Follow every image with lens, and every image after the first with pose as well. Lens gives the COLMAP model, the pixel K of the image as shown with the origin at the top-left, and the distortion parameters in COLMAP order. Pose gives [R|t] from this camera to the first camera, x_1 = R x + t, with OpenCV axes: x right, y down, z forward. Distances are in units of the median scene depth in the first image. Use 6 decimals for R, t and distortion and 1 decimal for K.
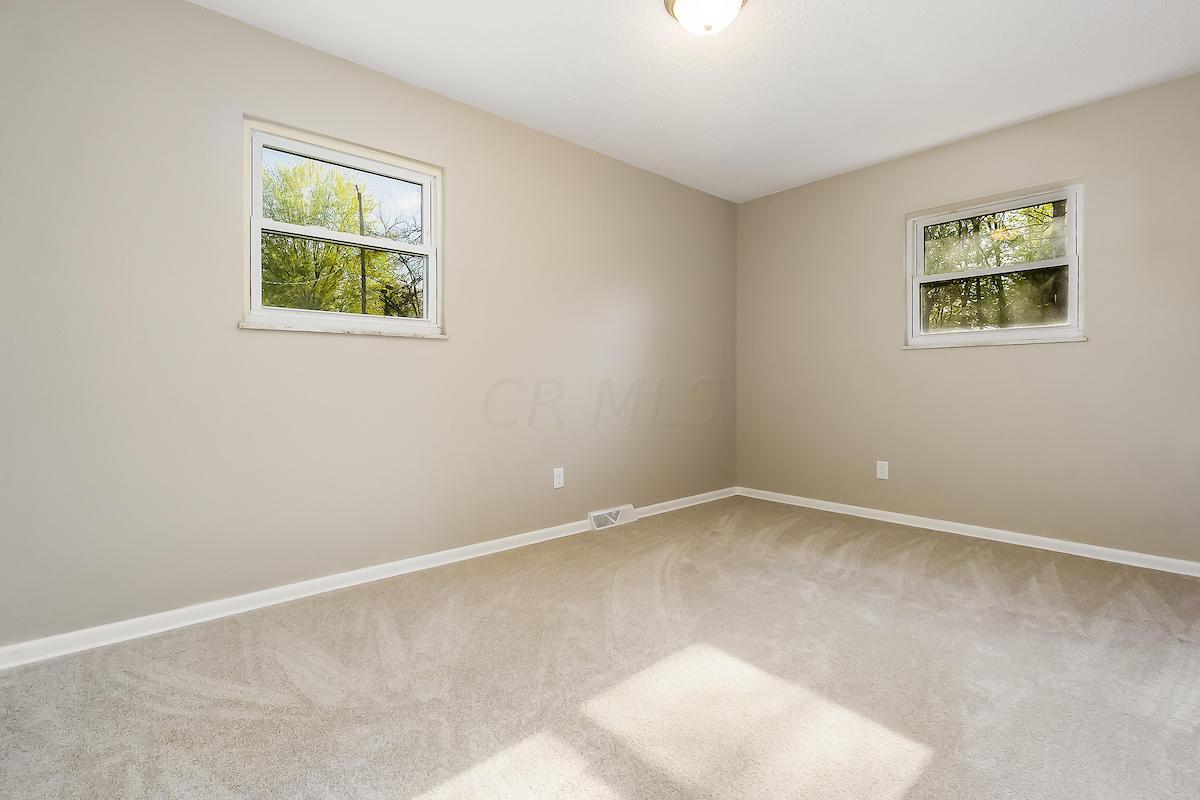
lens RADIAL K [[536.0, 0, 579.4], [0, 536.0, 389.6], [0, 0, 1]] dist [-0.002556, -0.000353]
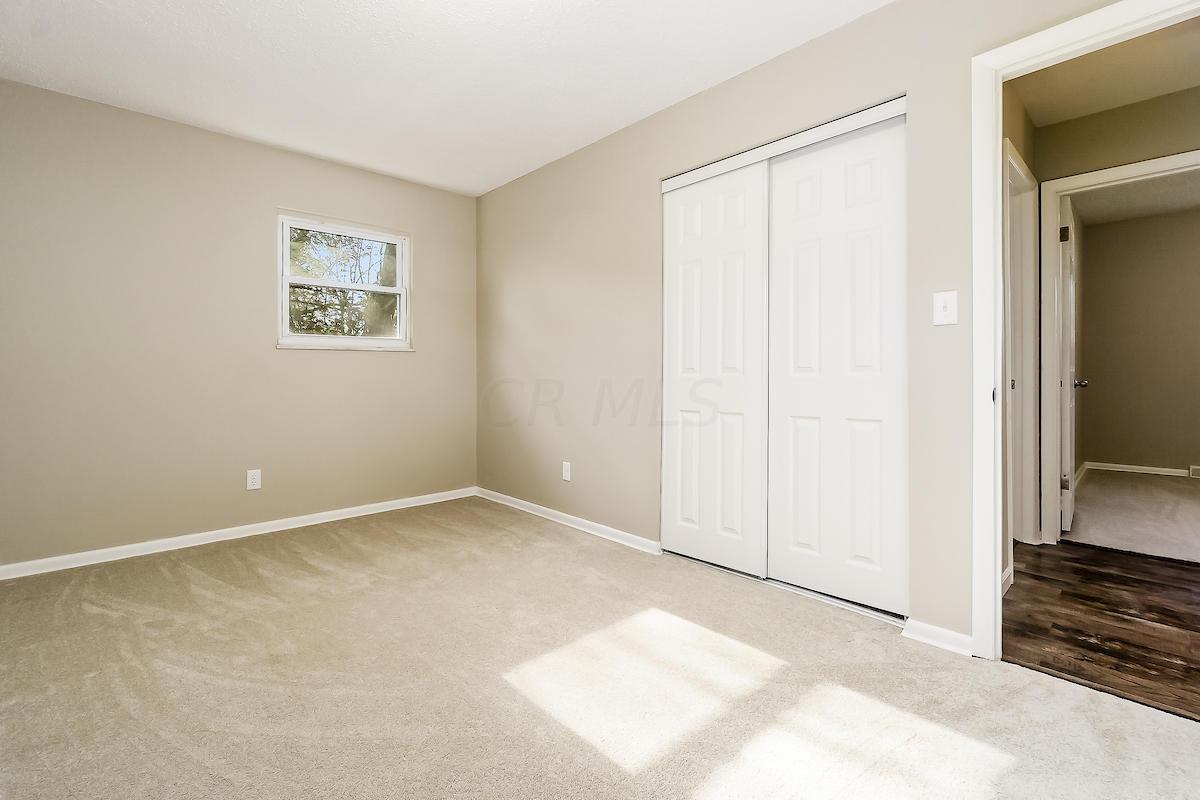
lens RADIAL K [[536.0, 0, 579.4], [0, 536.0, 389.6], [0, 0, 1]] dist [-0.002556, -0.000353]
pose [[-0.026701, -0.021516, 0.999412, -0.435826], [0.025870, 0.999419, 0.022207, -0.010733], [-0.999309, 0.026448, -0.026129, 0.579318]]
